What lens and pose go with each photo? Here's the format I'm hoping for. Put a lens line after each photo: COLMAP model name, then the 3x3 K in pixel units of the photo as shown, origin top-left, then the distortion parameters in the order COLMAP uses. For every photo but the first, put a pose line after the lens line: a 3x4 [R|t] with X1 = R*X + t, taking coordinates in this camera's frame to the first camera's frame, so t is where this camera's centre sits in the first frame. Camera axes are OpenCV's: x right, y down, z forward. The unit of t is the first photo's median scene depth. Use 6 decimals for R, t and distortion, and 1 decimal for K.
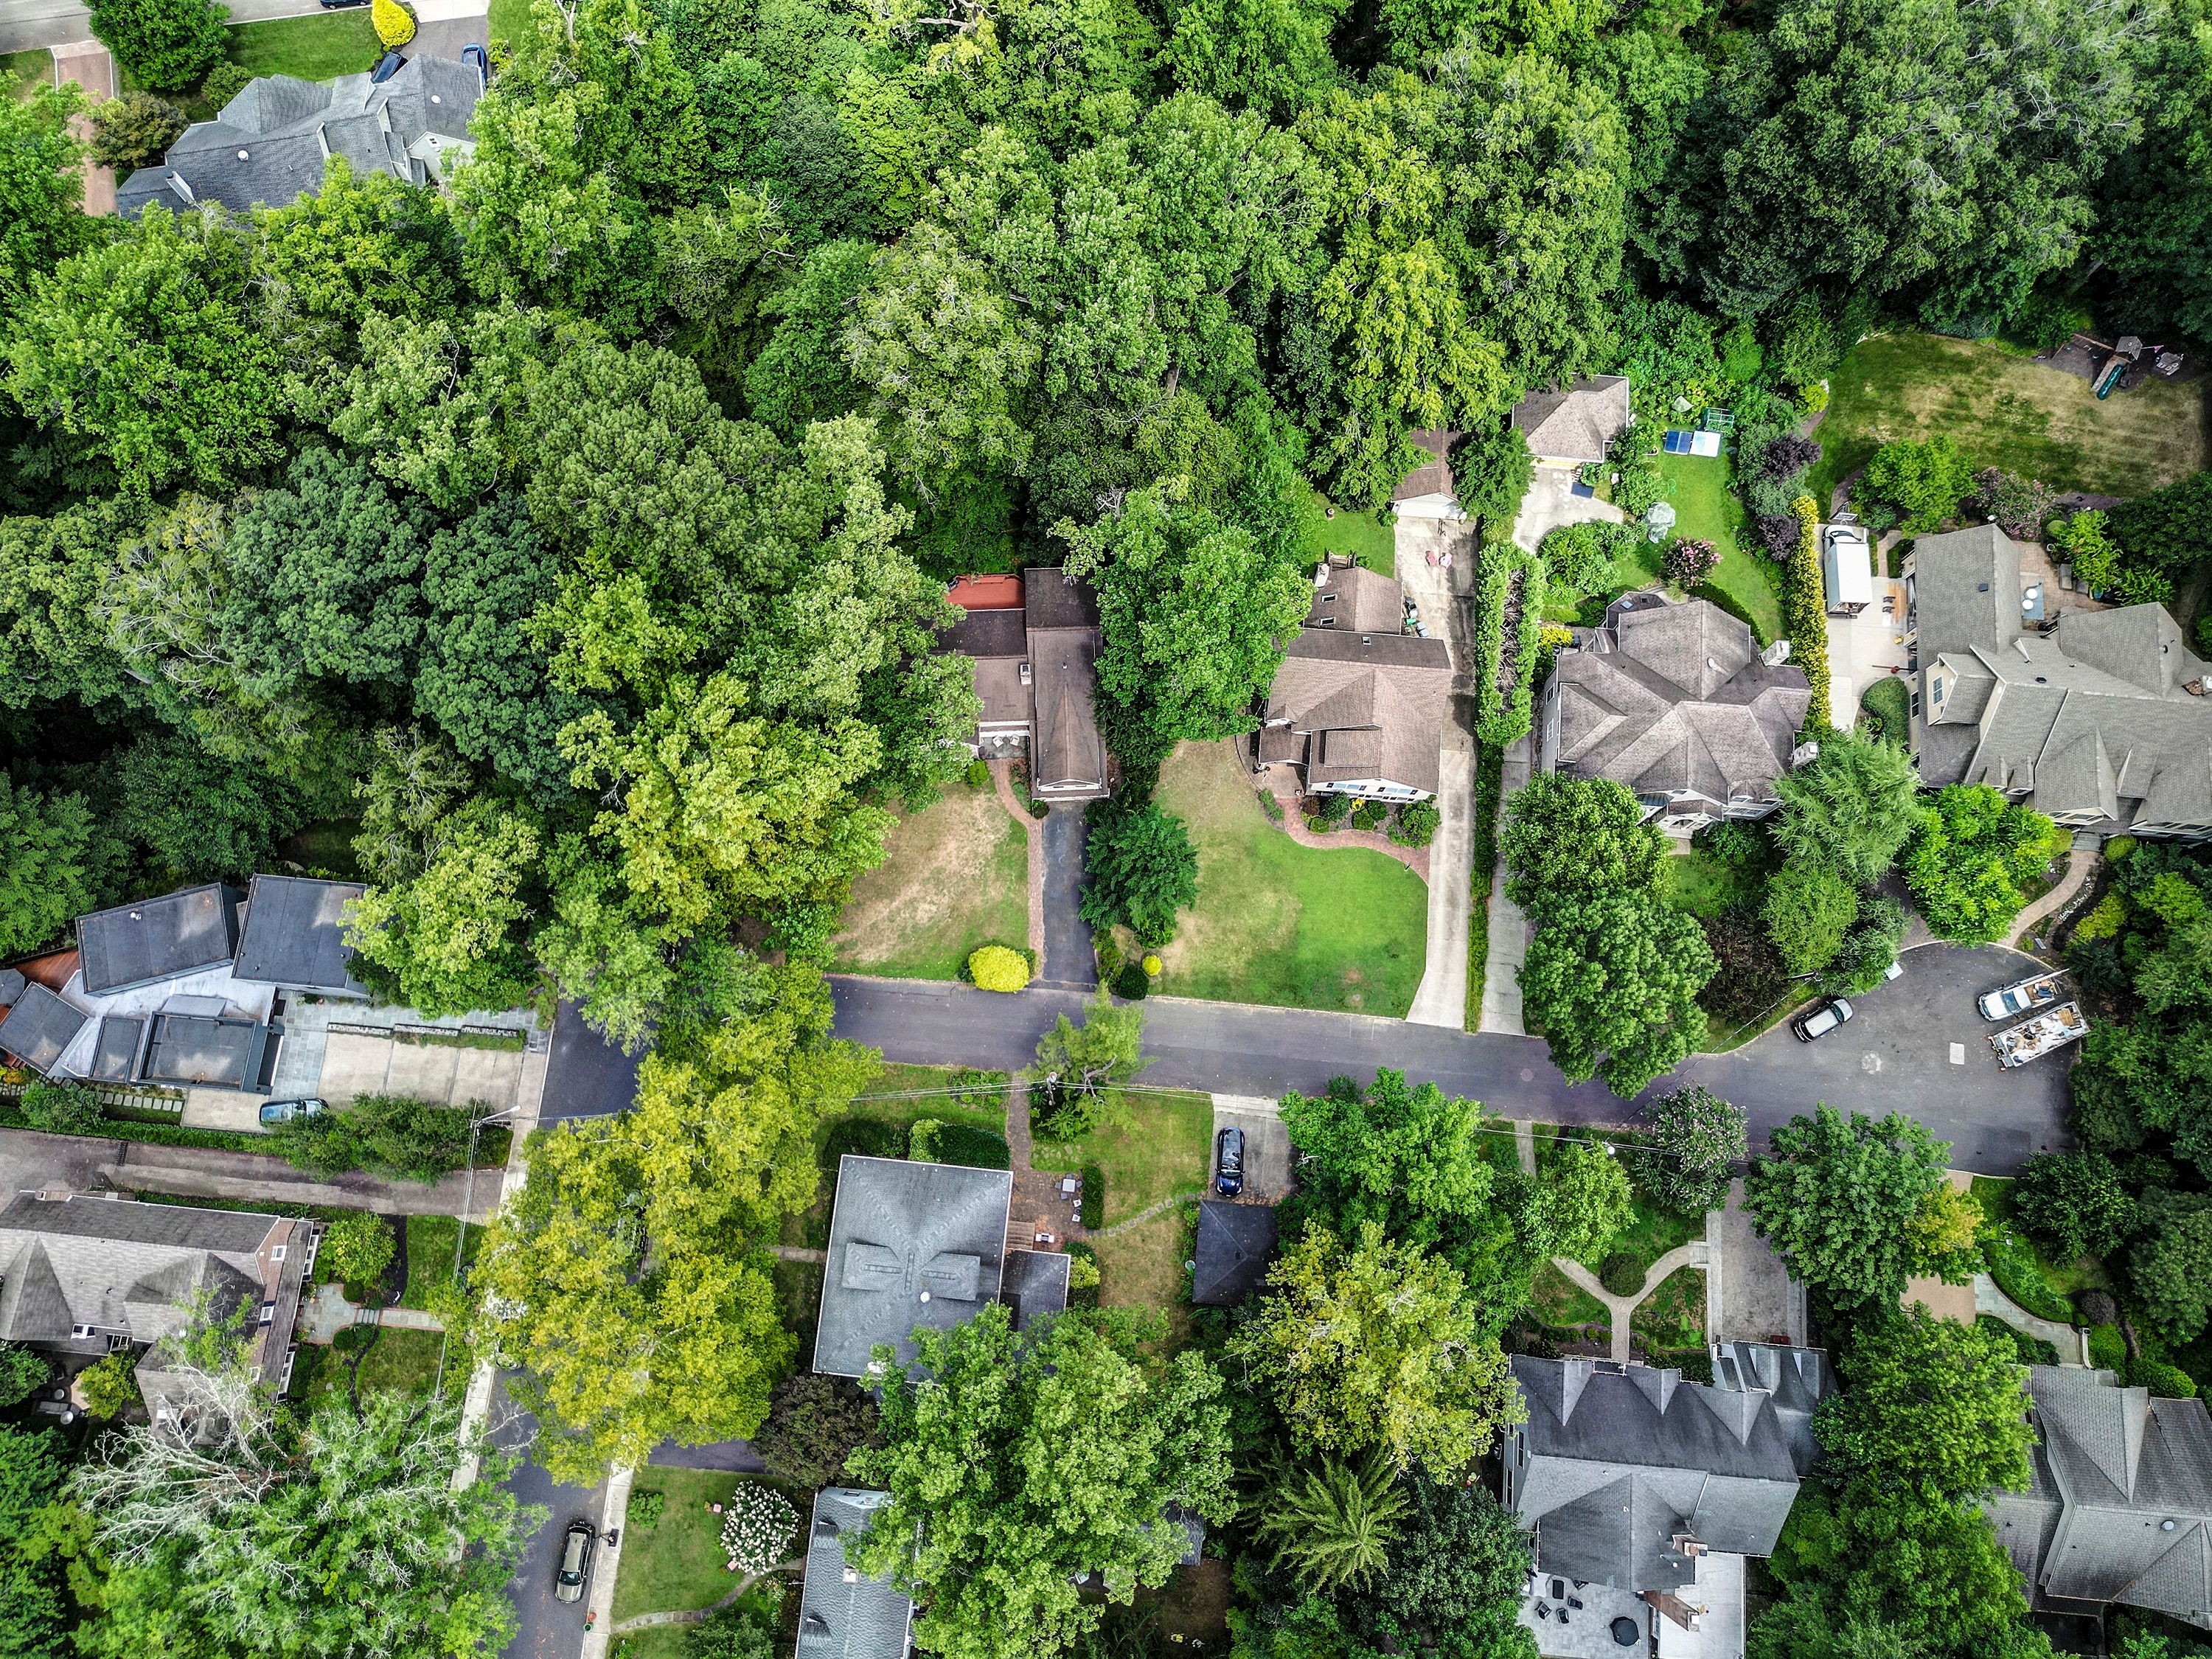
lens RADIAL K [[1531.5, 0, 1106.6], [0, 1531.5, 770.9], [0, 0, 1]] dist [0.114273, 0.000682]
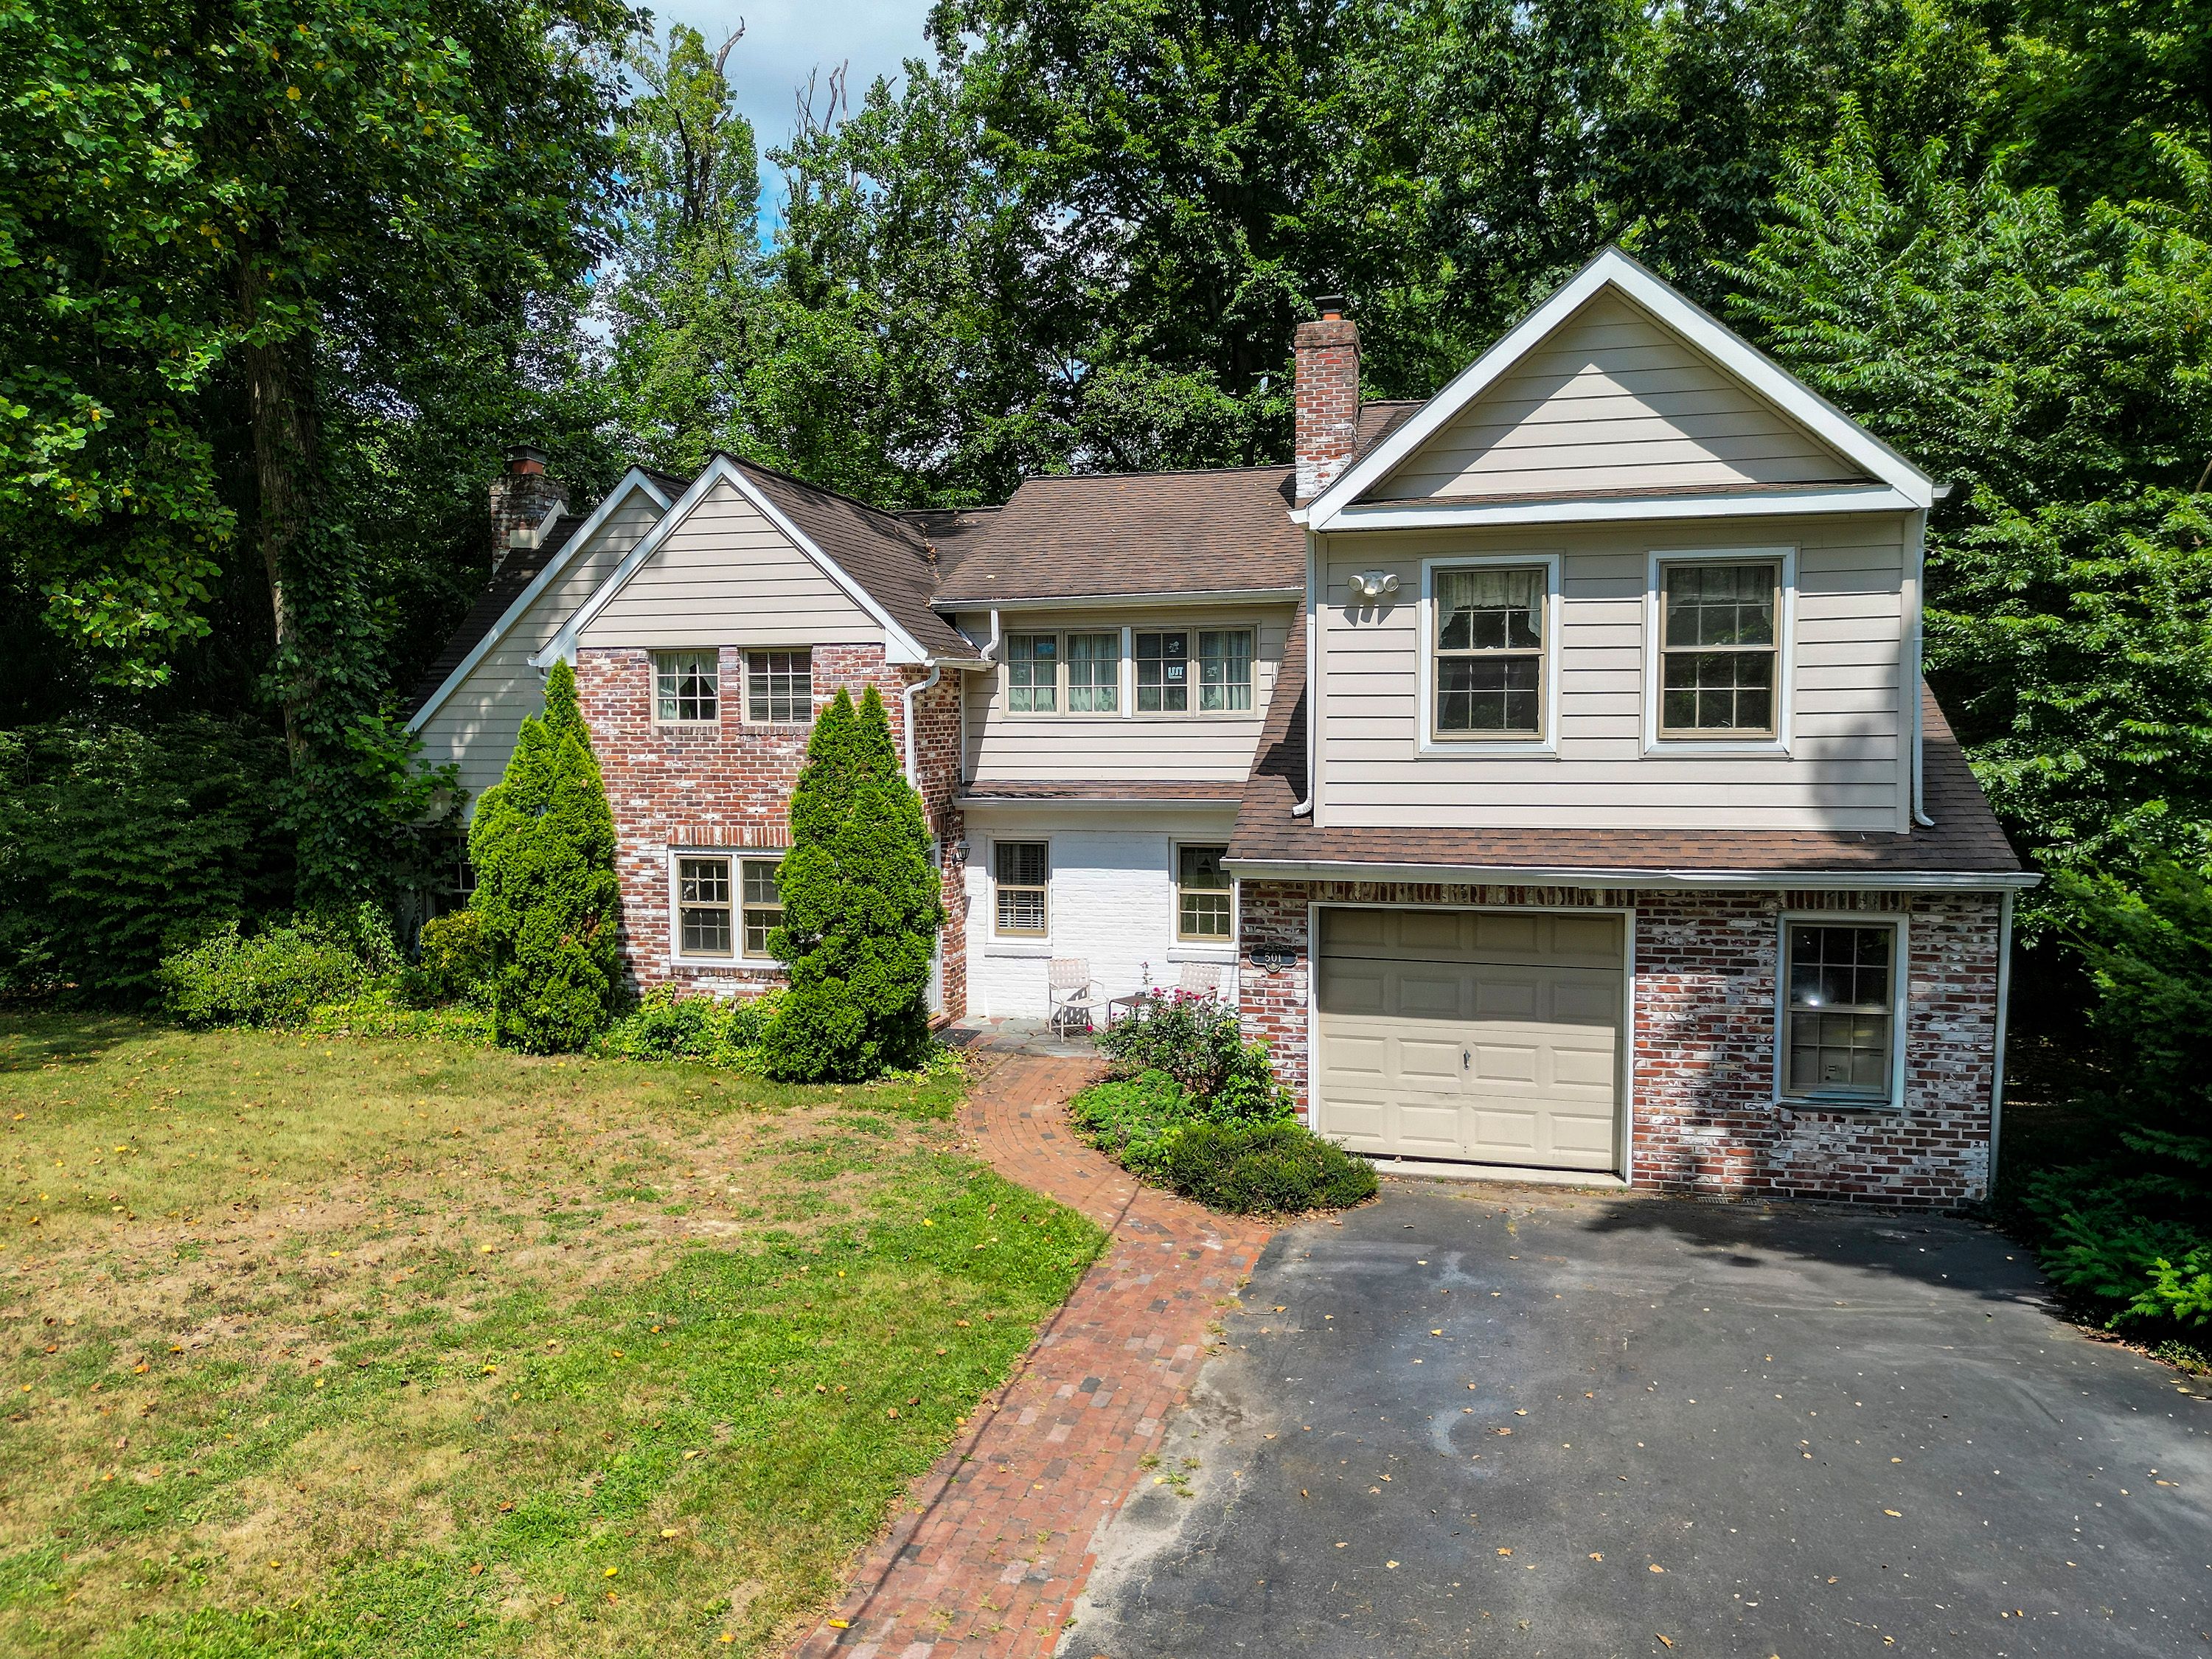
lens RADIAL K [[1580.7, 0, 1106.0], [0, 1580.7, 829.5], [0, 0, 1]] dist [0.022071, -0.045691]
pose [[0.960794, 0.011448, -0.277027, -0.026639], [-0.265857, 0.321669, -0.908762, 0.119911], [0.078707, 0.946783, 0.312101, 0.979167]]
